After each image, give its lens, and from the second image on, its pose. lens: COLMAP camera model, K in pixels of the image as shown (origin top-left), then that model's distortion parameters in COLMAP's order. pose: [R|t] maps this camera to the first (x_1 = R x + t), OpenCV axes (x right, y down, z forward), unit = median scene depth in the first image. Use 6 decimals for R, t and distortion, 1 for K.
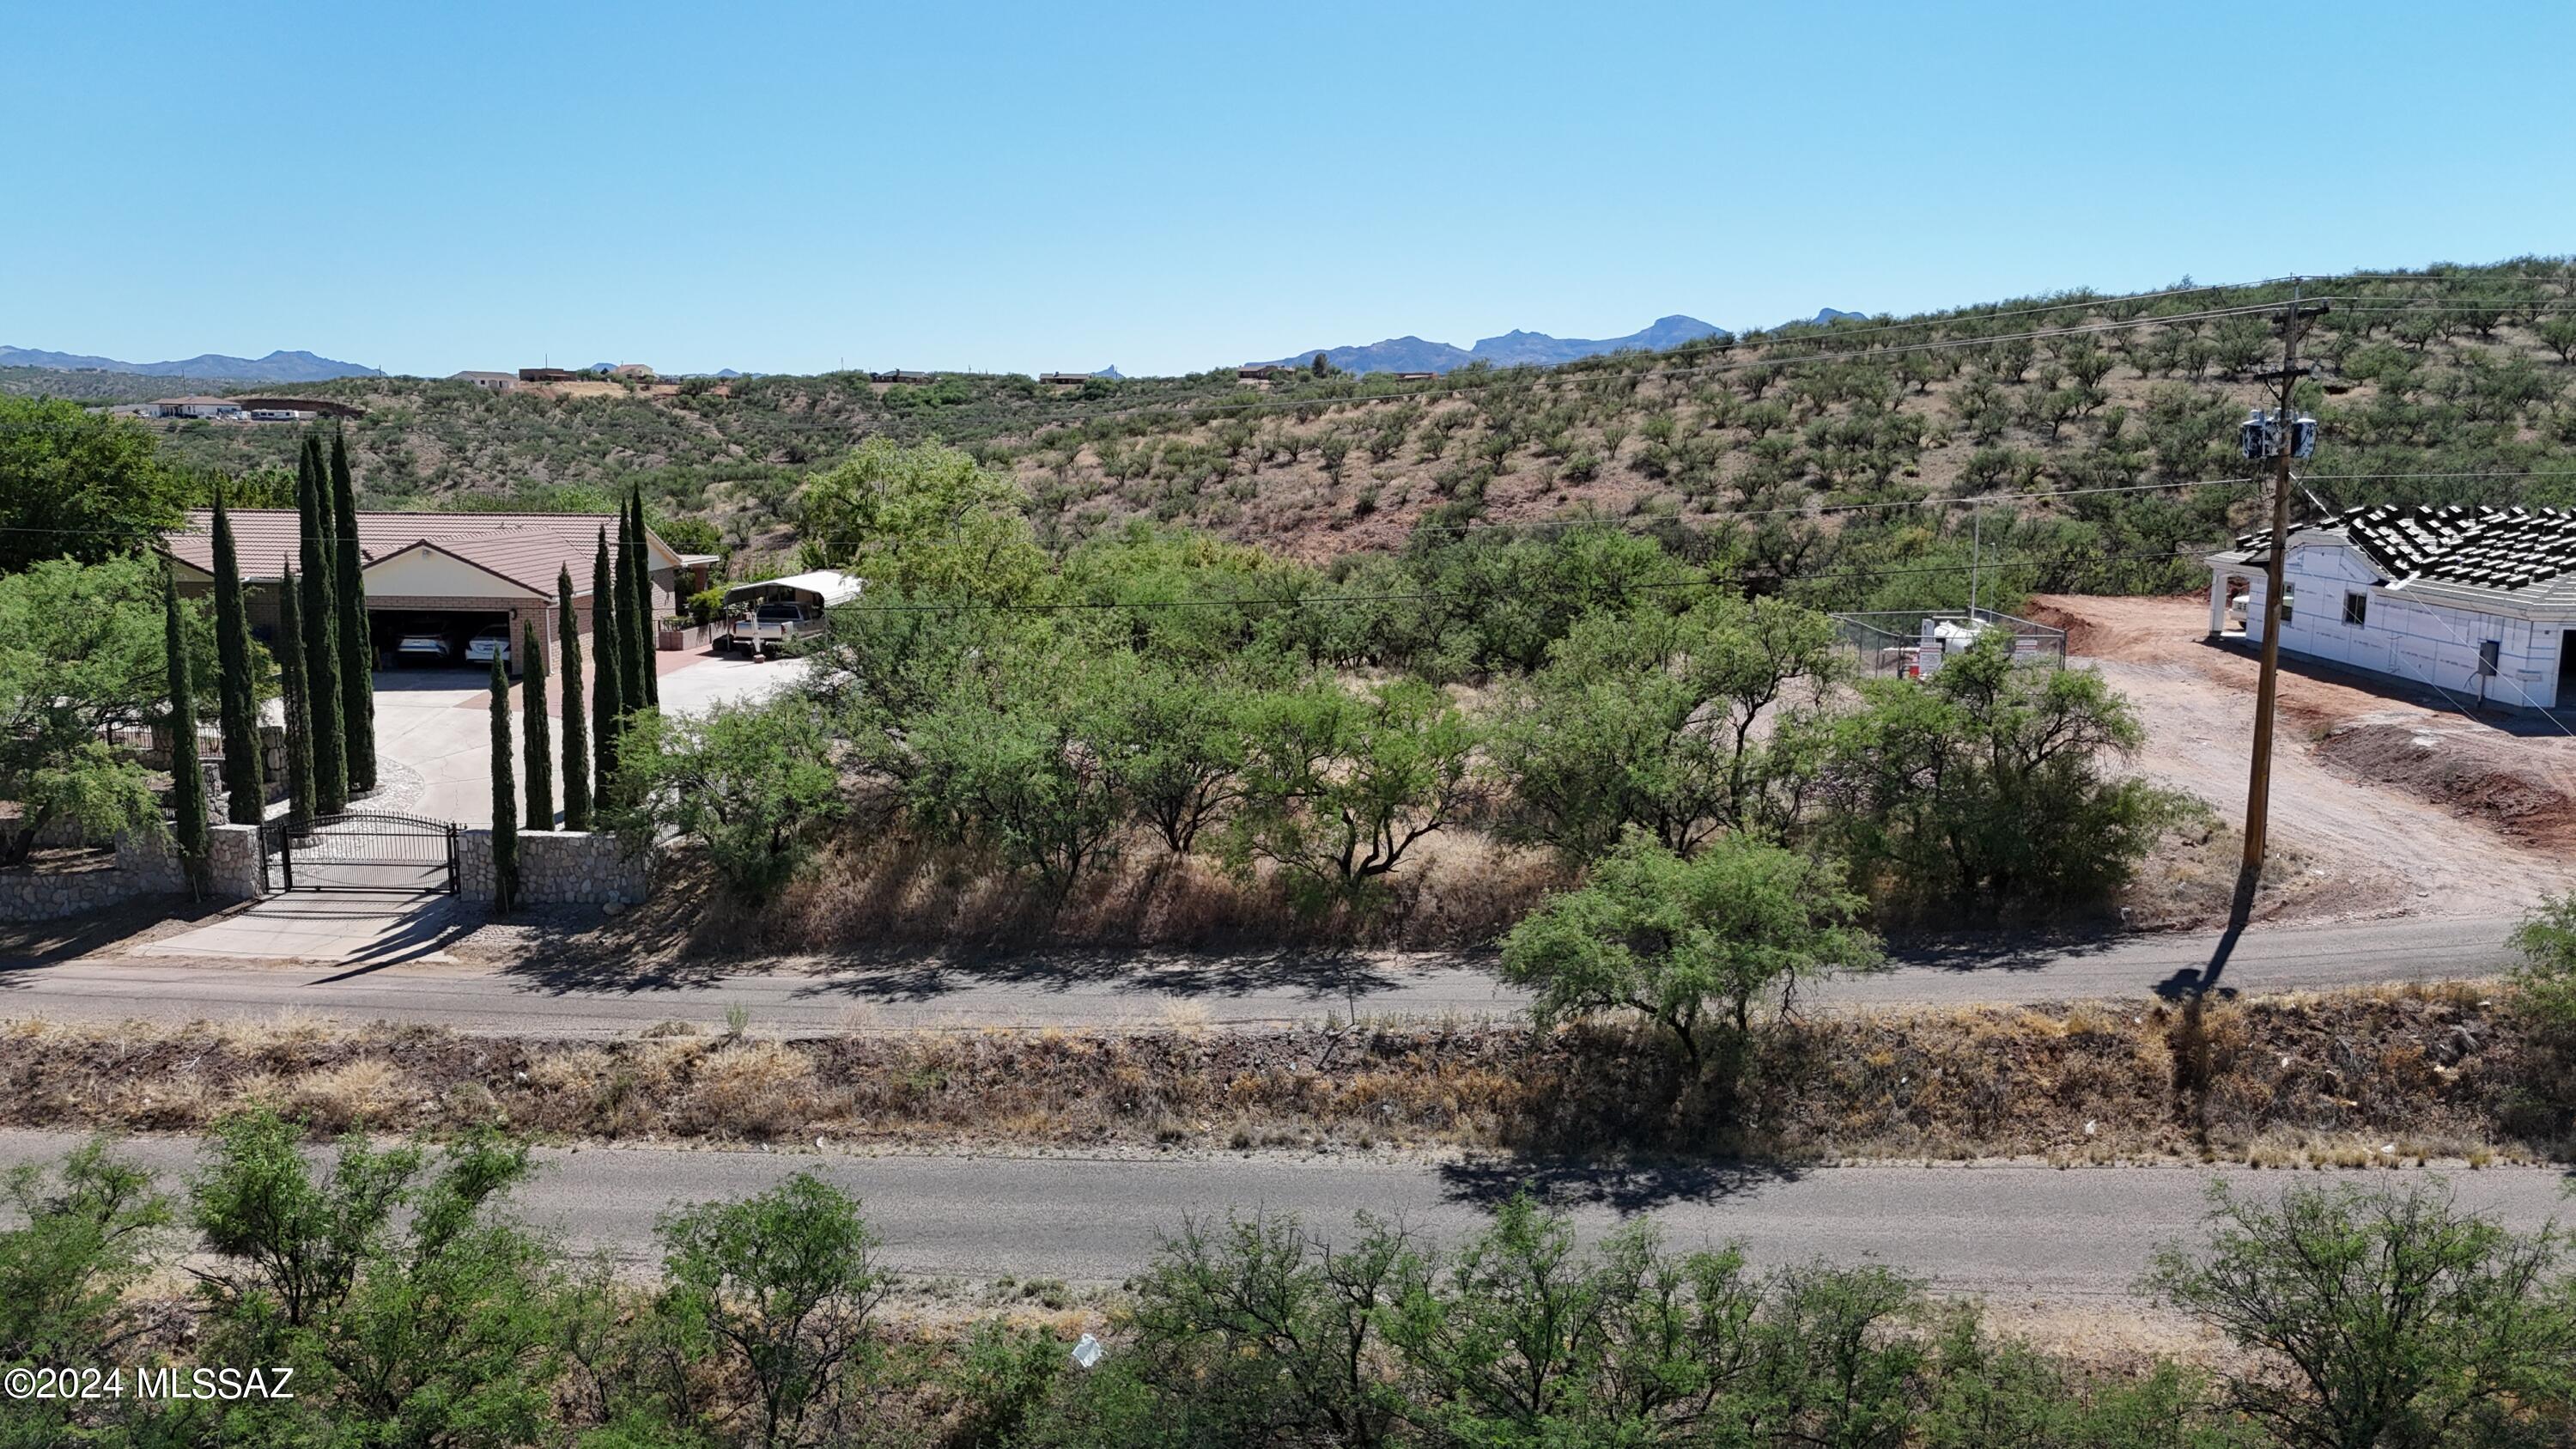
lens RADIAL K [[1890.8, 0, 1288.0], [0, 1890.8, 724.5], [0, 0, 1]] dist [0.067079, -0.057125]
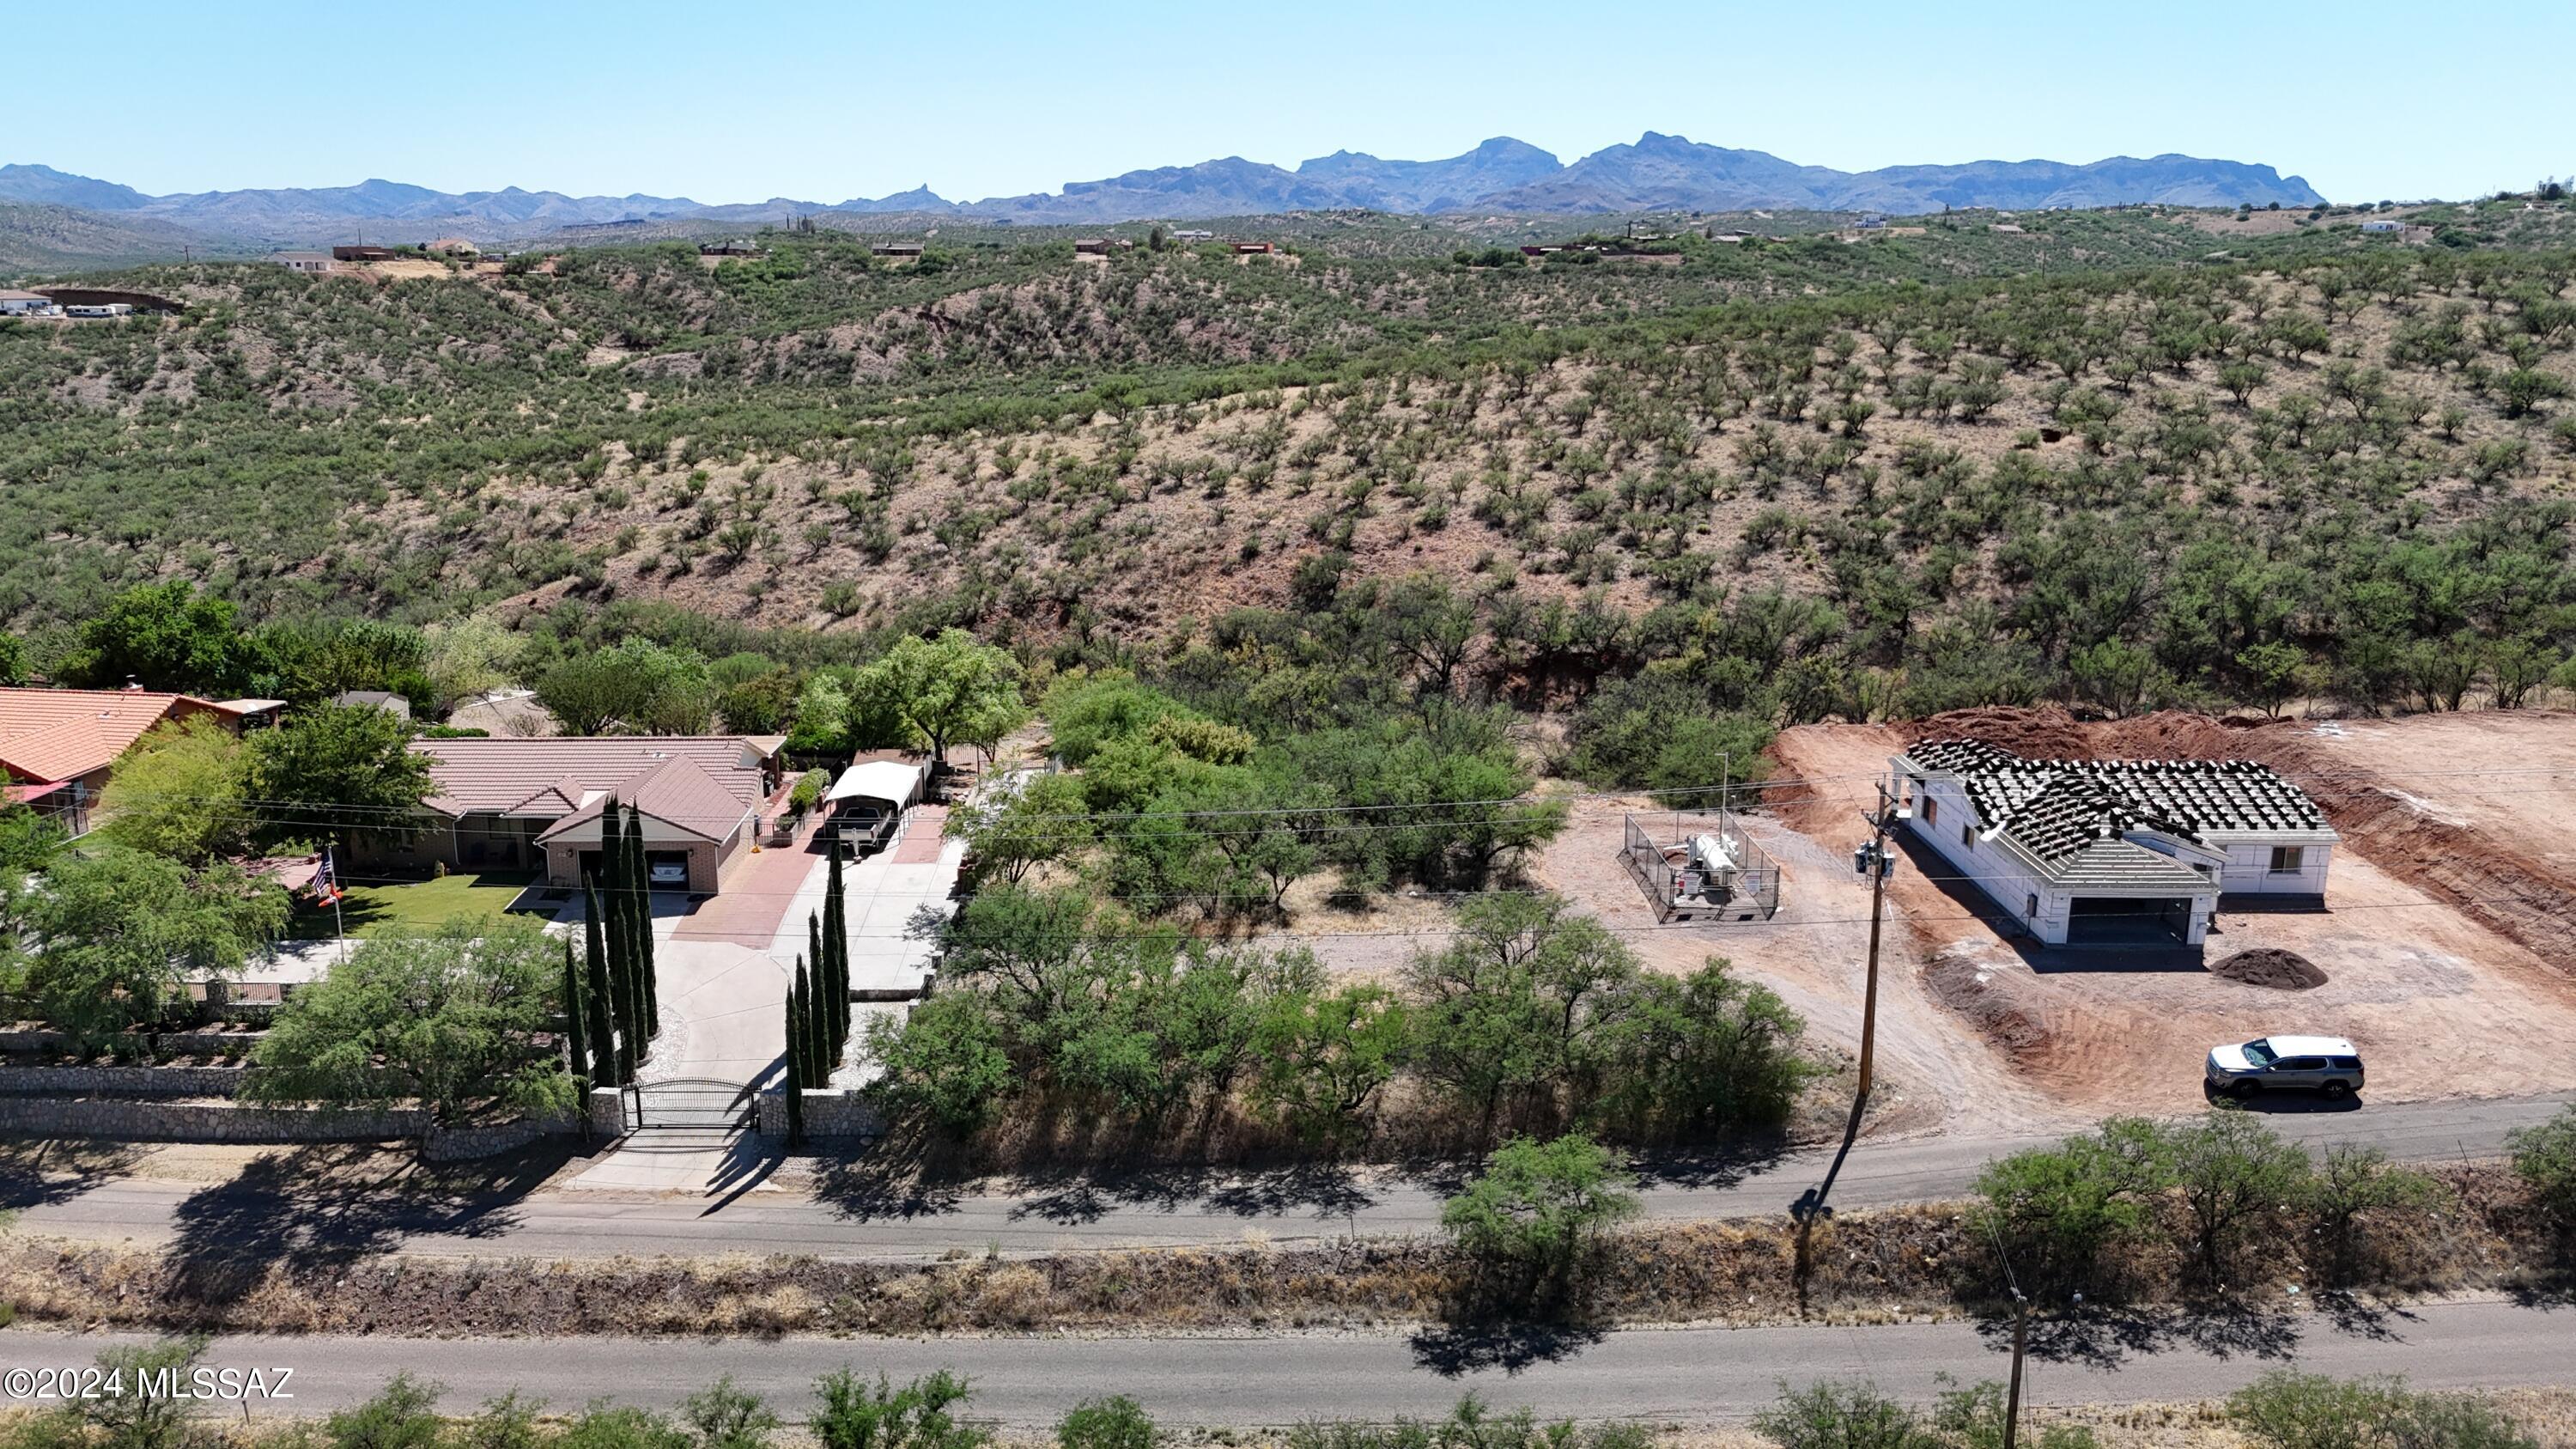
lens RADIAL K [[1890.8, 0, 1288.0], [0, 1890.8, 724.5], [0, 0, 1]] dist [0.067079, -0.057125]
pose [[0.995916, -0.021633, 0.087650, -0.117665], [0.013787, 0.995923, 0.089149, -0.329955], [-0.089221, -0.087577, 0.992154, -0.485308]]
